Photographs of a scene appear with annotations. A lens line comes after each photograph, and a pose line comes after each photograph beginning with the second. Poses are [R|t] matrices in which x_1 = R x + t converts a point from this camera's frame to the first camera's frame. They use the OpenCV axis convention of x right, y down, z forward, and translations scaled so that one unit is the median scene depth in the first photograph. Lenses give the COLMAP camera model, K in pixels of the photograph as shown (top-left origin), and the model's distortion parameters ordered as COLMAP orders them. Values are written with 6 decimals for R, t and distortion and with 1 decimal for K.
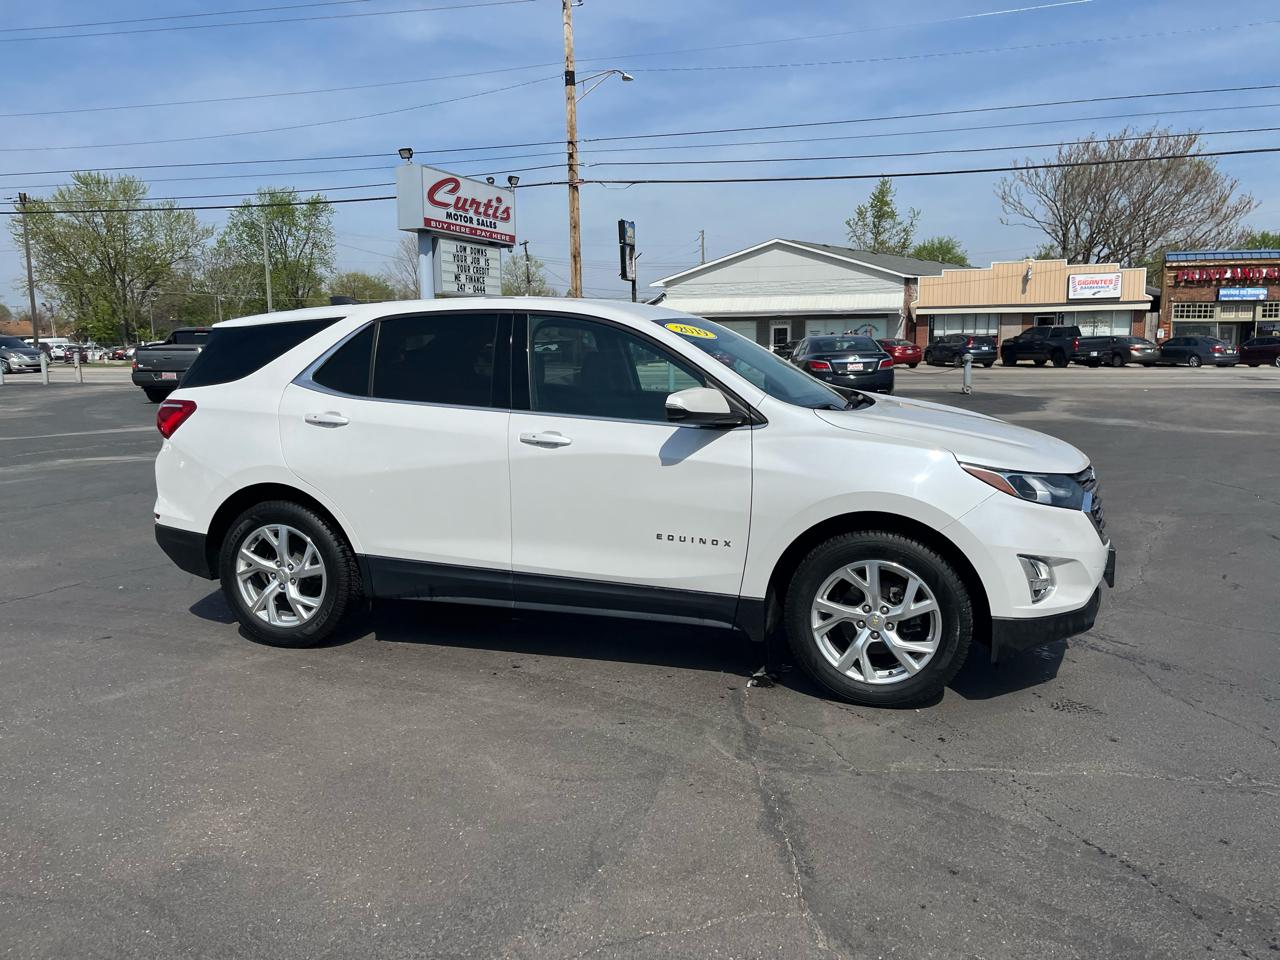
lens RADIAL K [[967.1, 0, 649.9], [0, 967.1, 468.9], [0, 0, 1]] dist [0.062294, -0.069512]
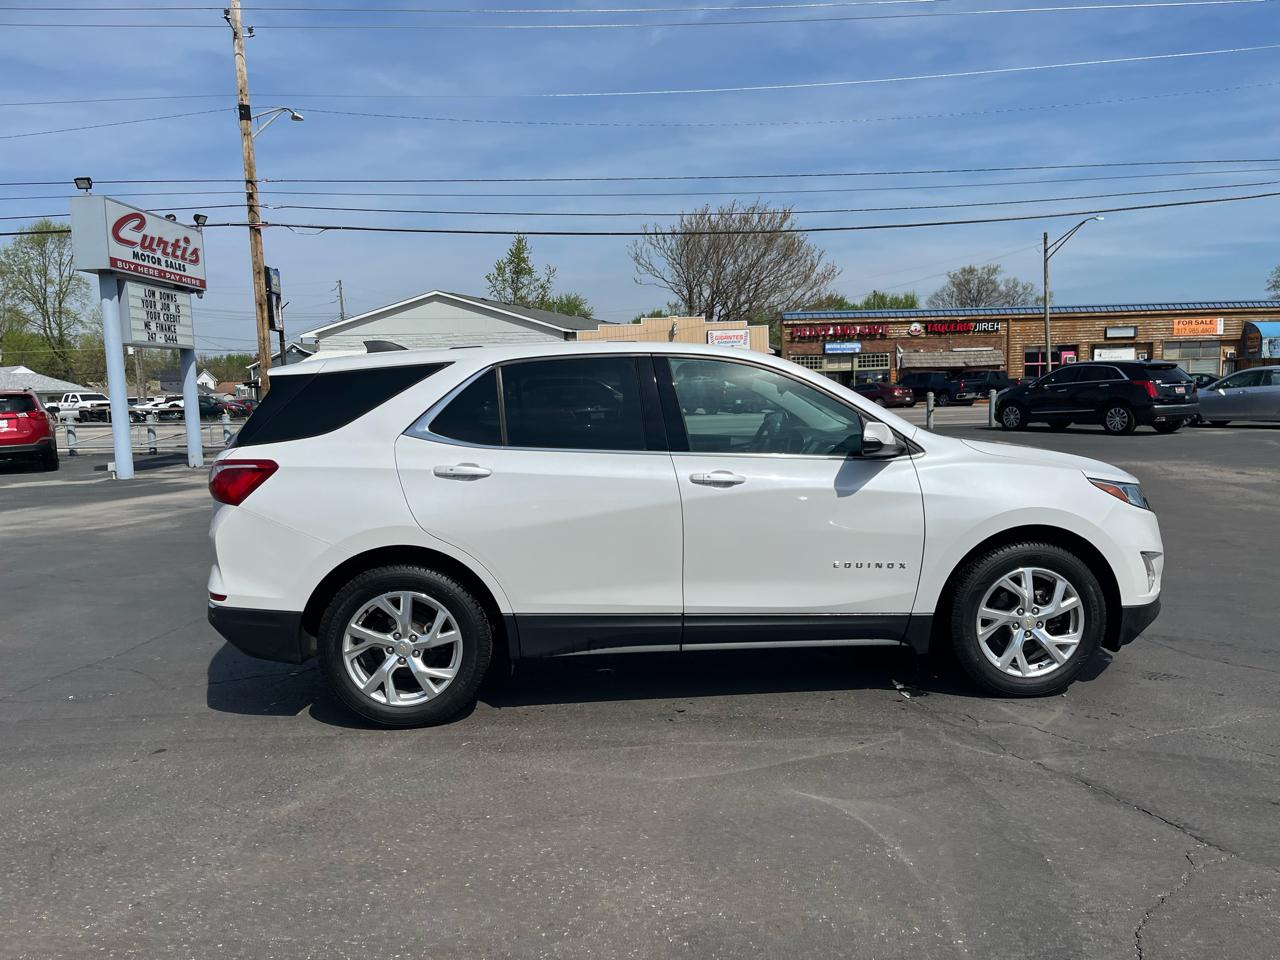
lens RADIAL K [[967.1, 0, 651.3], [0, 967.1, 488.8], [0, 0, 1]] dist [0.062294, -0.069512]
pose [[0.928493, -0.054192, 0.367375, -0.115885], [0.066527, 0.997564, -0.020988, -0.000834], [-0.365343, 0.043928, 0.929836, 0.018194]]
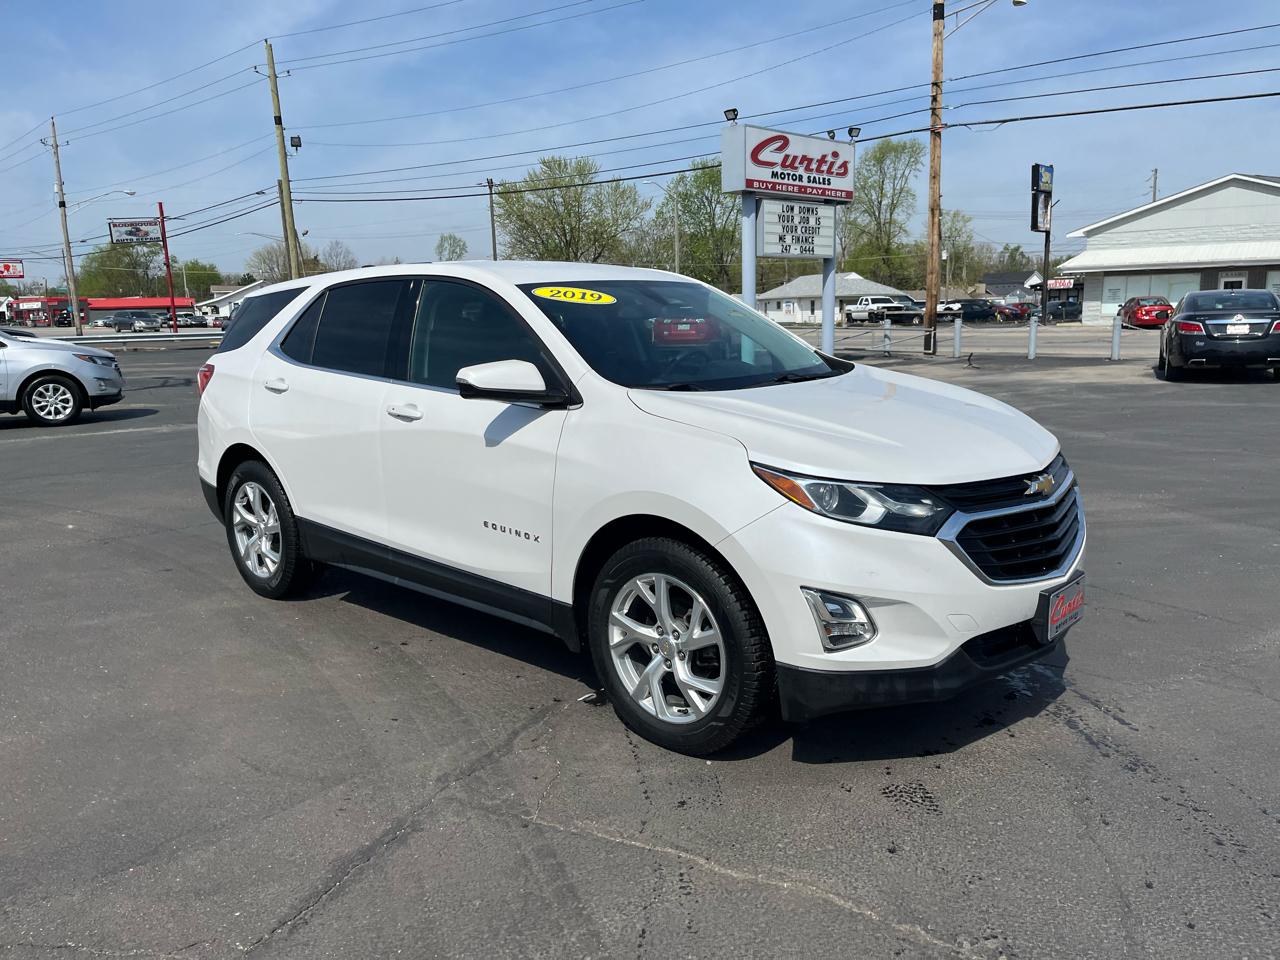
lens RADIAL K [[967.1, 0, 649.6], [0, 967.1, 478.9], [0, 0, 1]] dist [0.062294, -0.069512]
pose [[0.908523, 0.064226, -0.412868, 0.108241], [-0.044084, 0.997335, 0.058139, -0.006694], [0.415502, -0.034620, 0.908933, 0.048539]]
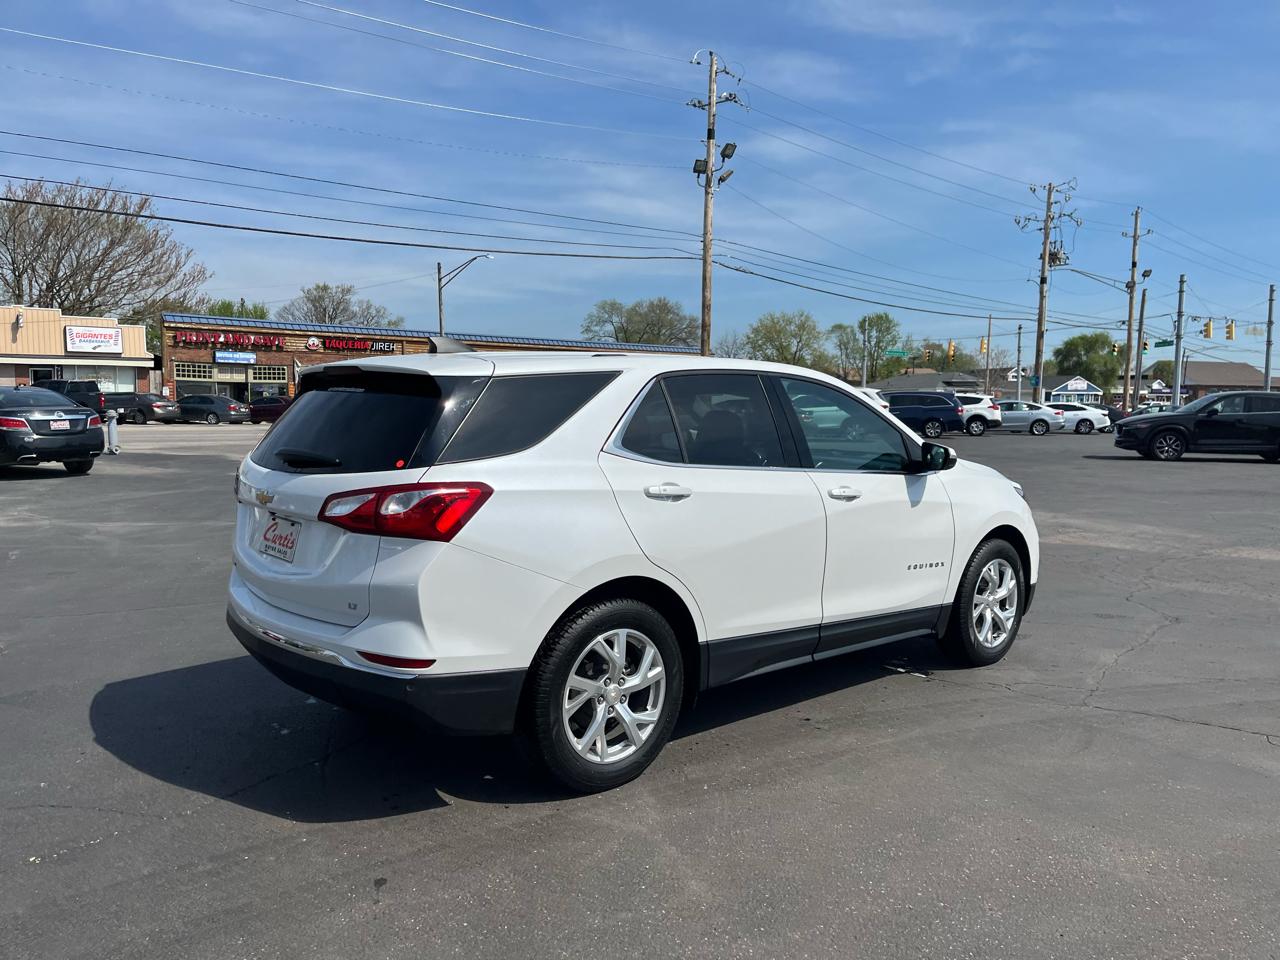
lens RADIAL K [[967.1, 0, 650.4], [0, 967.1, 489.3], [0, 0, 1]] dist [0.062294, -0.069512]
pose [[0.514348, -0.063277, 0.855244, -0.243106], [0.094859, 0.995352, 0.016595, -0.015771], [-0.852319, 0.072592, 0.517960, 0.132925]]
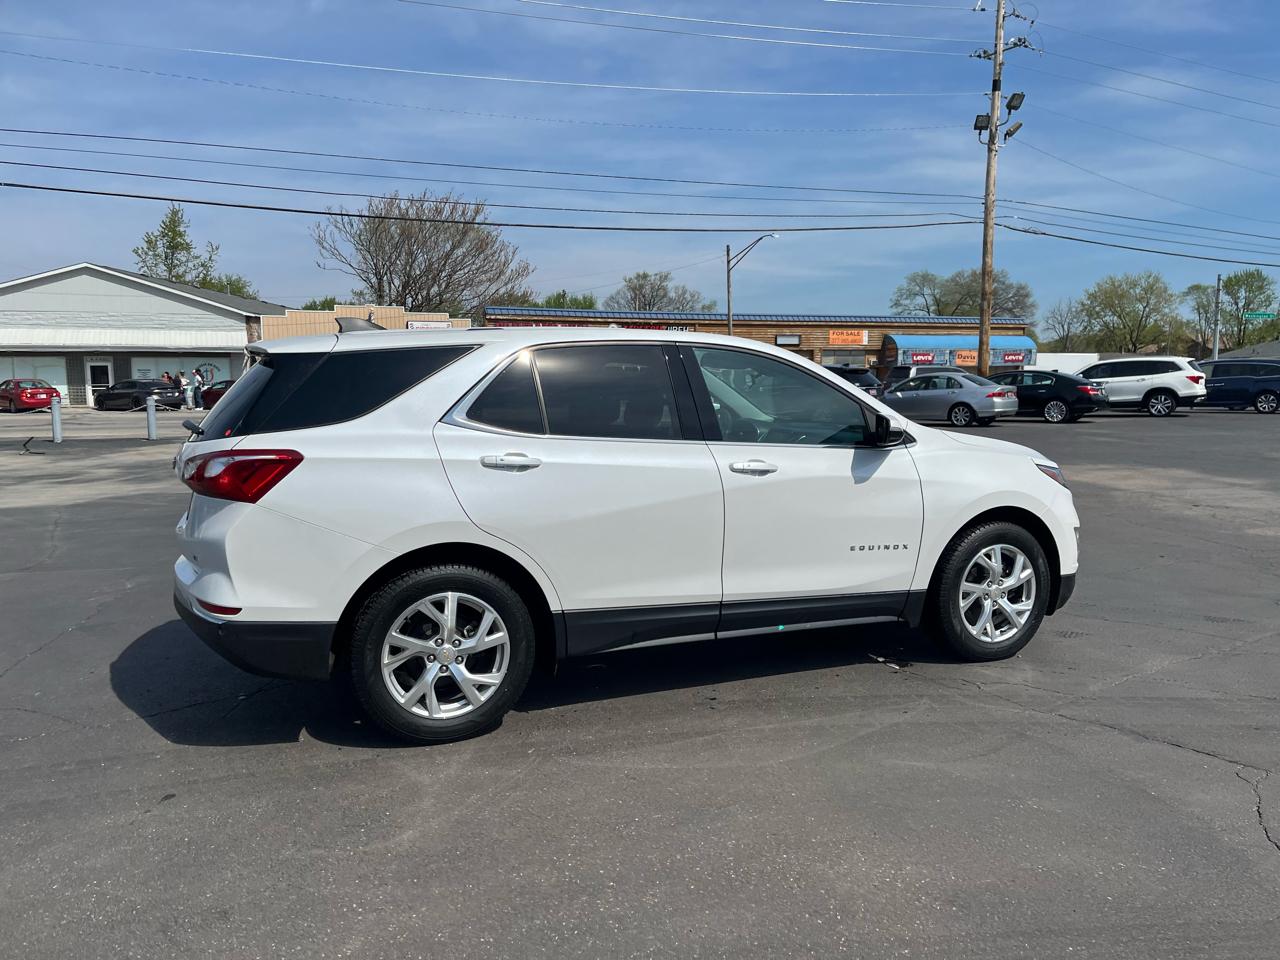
lens RADIAL K [[967.1, 0, 651.7], [0, 967.1, 490.1], [0, 0, 1]] dist [0.062294, -0.069512]
pose [[0.759235, -0.069982, 0.647043, -0.182808], [0.083818, 0.996437, 0.009421, -0.005482], [-0.645397, 0.047081, 0.762395, 0.060784]]
